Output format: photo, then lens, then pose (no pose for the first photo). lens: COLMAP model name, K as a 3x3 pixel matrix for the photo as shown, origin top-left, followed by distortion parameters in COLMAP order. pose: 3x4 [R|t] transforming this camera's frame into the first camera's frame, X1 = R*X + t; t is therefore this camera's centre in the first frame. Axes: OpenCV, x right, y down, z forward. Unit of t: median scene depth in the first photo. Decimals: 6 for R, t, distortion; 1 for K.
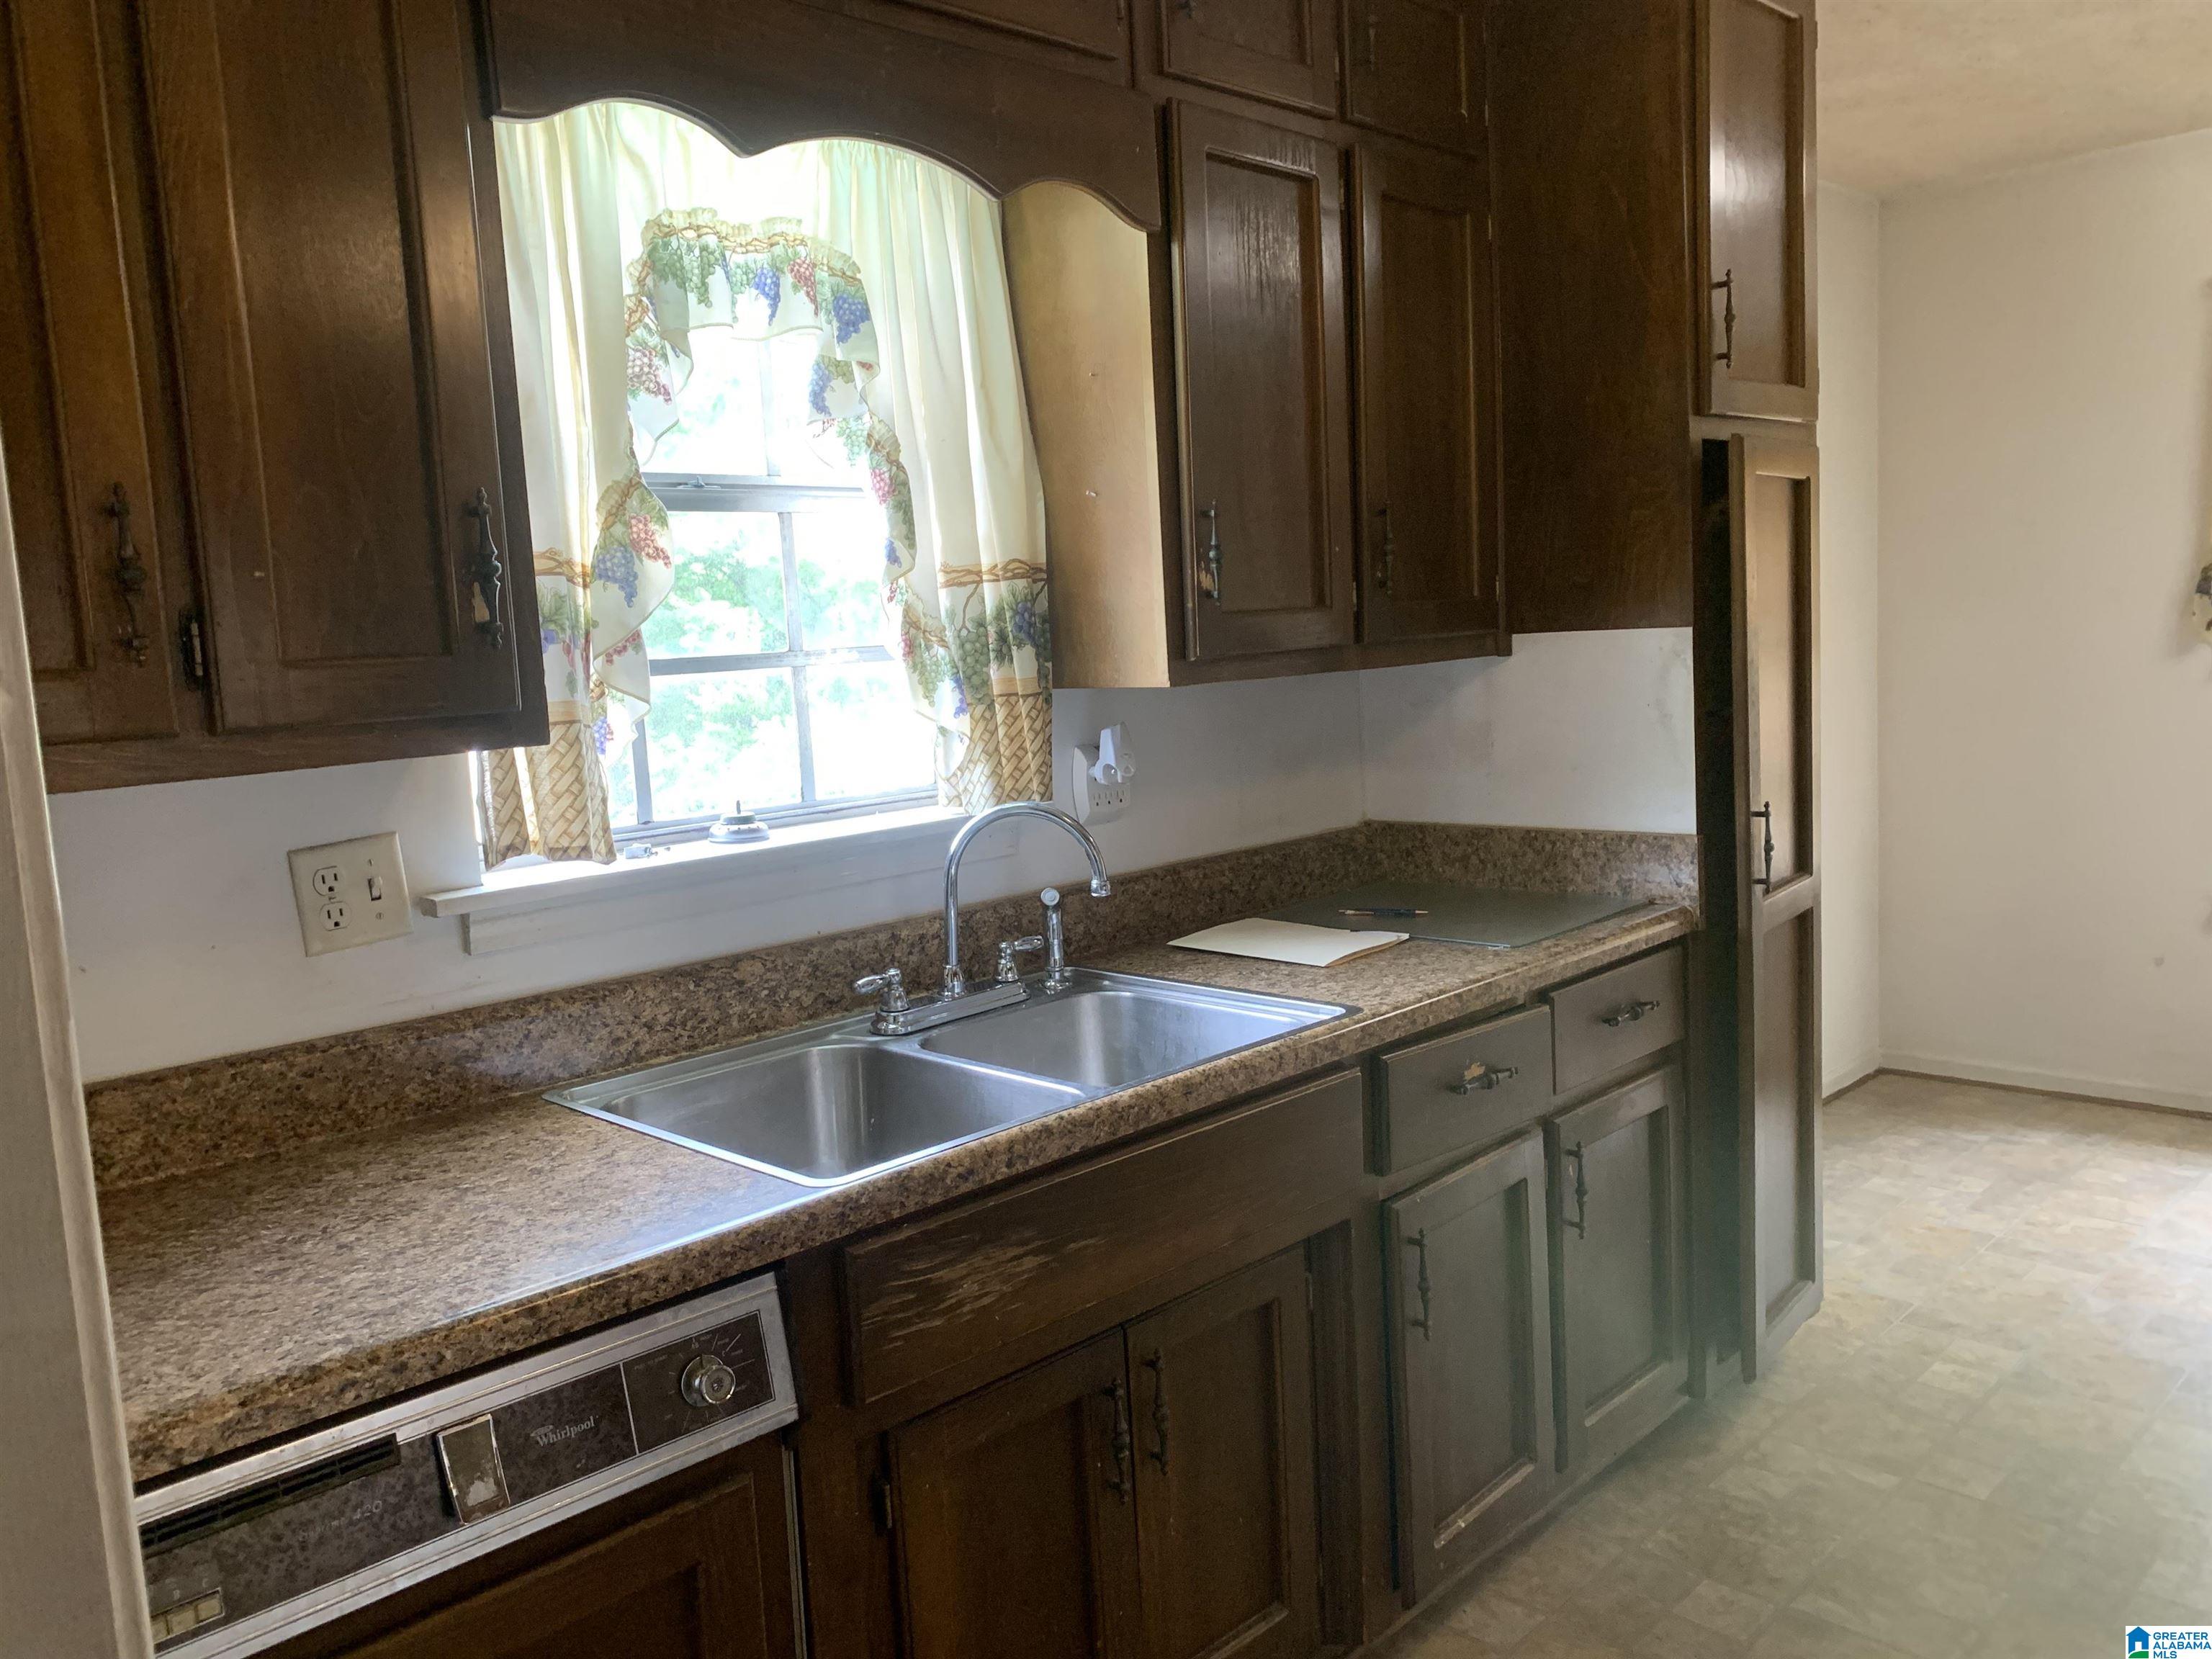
lens RADIAL K [[1702.9, 0, 1102.1], [0, 1702.9, 823.5], [0, 0, 1]] dist [0.015035, -0.021376]
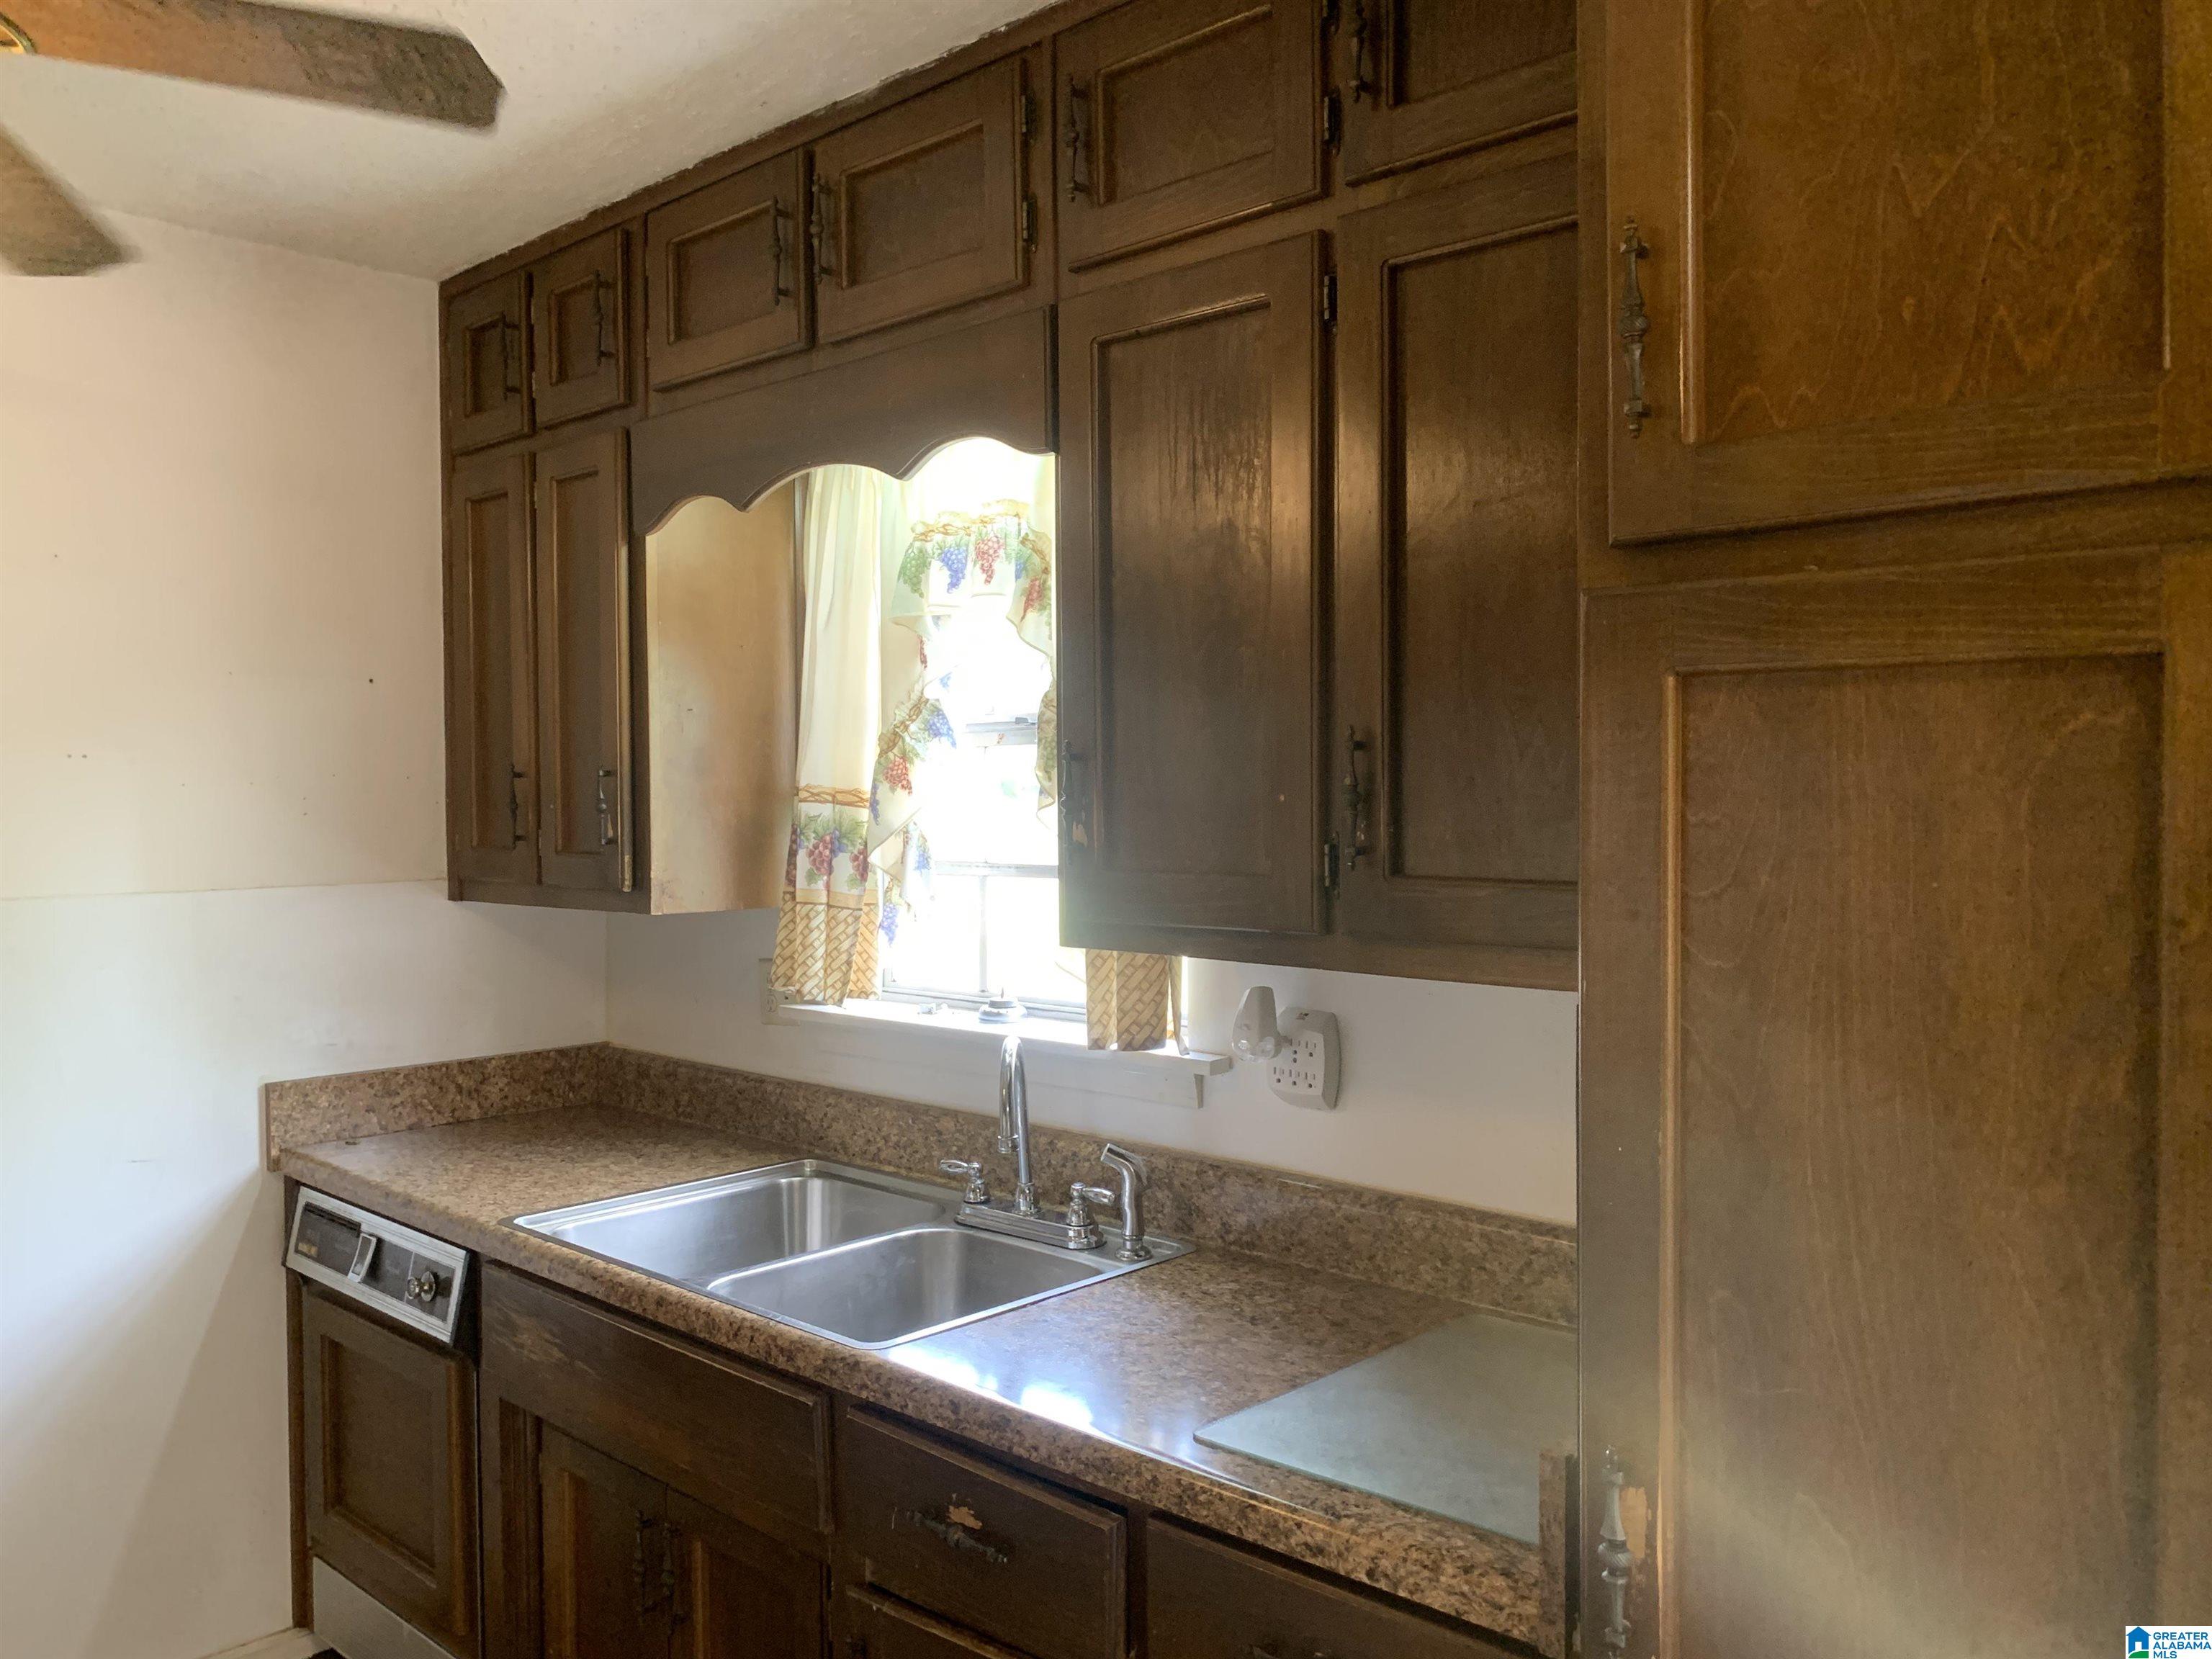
lens RADIAL K [[1702.9, 0, 1103.4], [0, 1702.9, 838.7], [0, 0, 1]] dist [0.015035, -0.021376]
pose [[0.030361, 0.090895, -0.995398, 1.004227], [-0.105696, 0.990565, 0.087230, -0.237988], [0.993935, 0.102561, 0.039682, 1.067263]]
